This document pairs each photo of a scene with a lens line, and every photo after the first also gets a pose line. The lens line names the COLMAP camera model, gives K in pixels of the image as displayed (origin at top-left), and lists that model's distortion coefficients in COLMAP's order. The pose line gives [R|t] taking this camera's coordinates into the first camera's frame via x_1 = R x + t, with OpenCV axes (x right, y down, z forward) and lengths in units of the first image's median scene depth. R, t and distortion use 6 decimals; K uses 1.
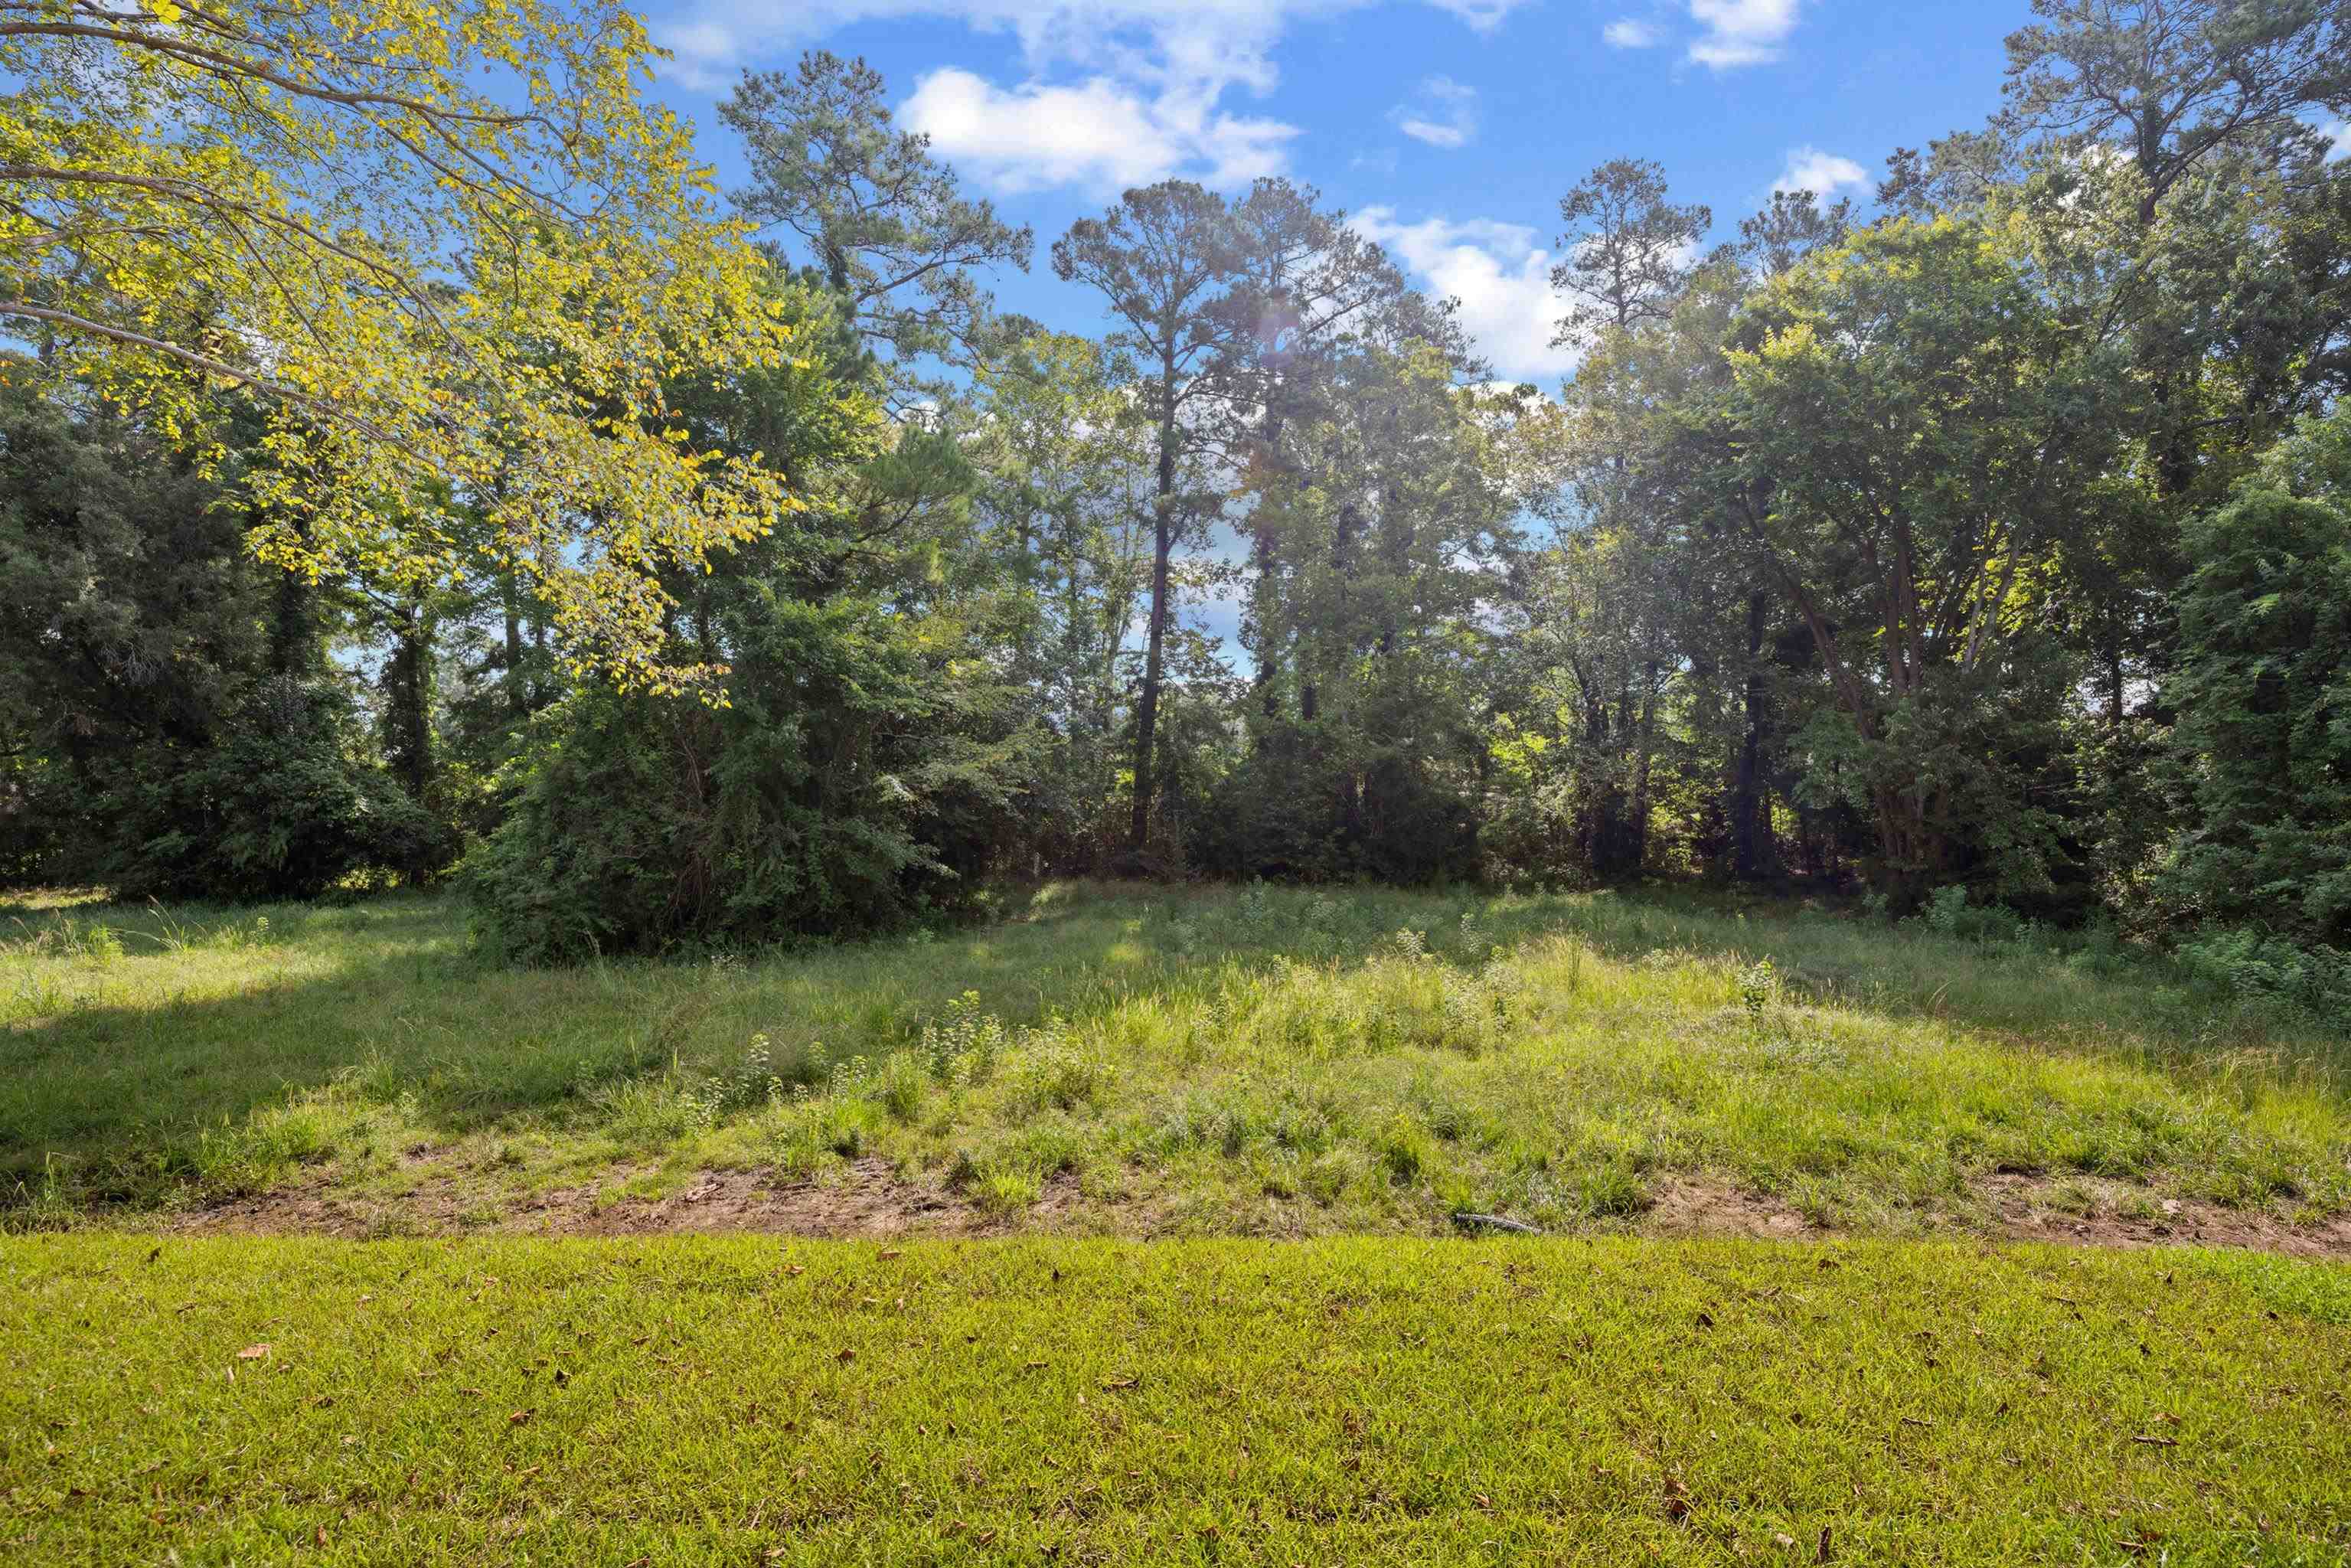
lens RADIAL K [[1079.6, 0, 1189.5], [0, 1079.6, 776.2], [0, 0, 1]] dist [-0.011131, -0.000420]
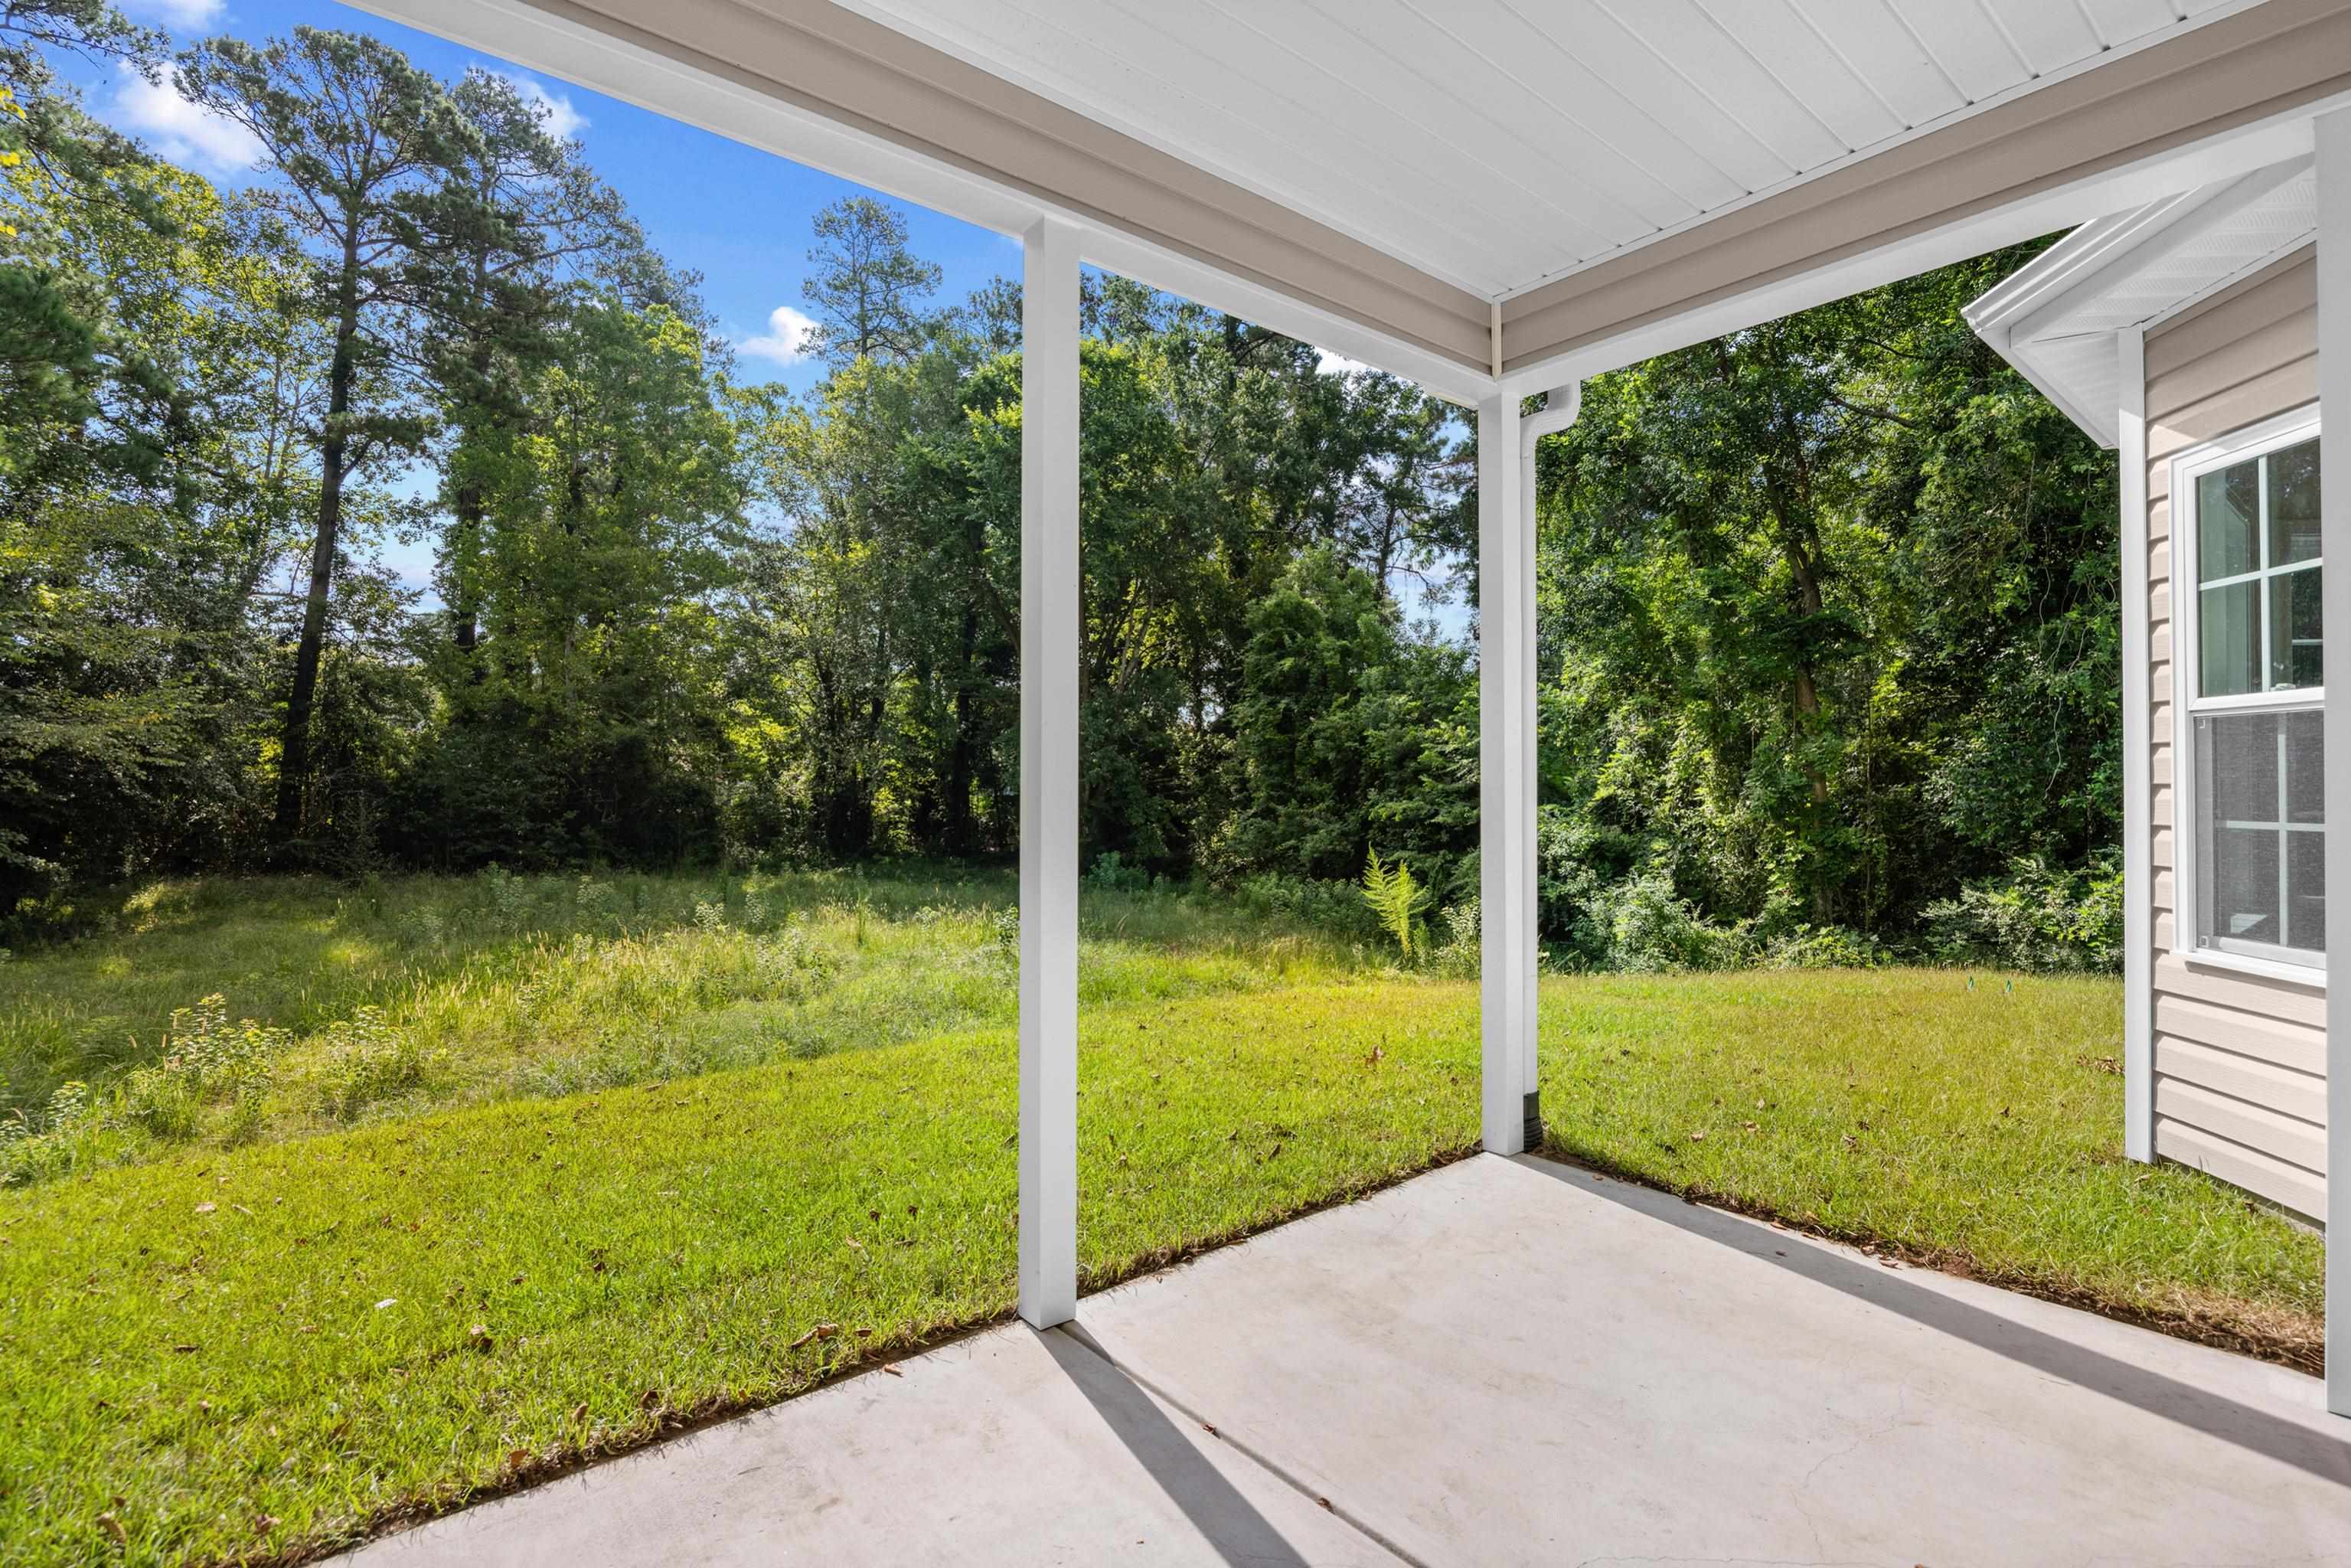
lens RADIAL K [[1107.9, 0, 1170.6], [0, 1107.9, 775.8], [0, 0, 1]] dist [-0.010632, -0.000202]
pose [[0.759640, 0.019888, 0.650040, -0.086342], [-0.026415, 0.999651, 0.000284, 0.003141], [-0.649807, -0.017386, 0.759900, -0.062193]]
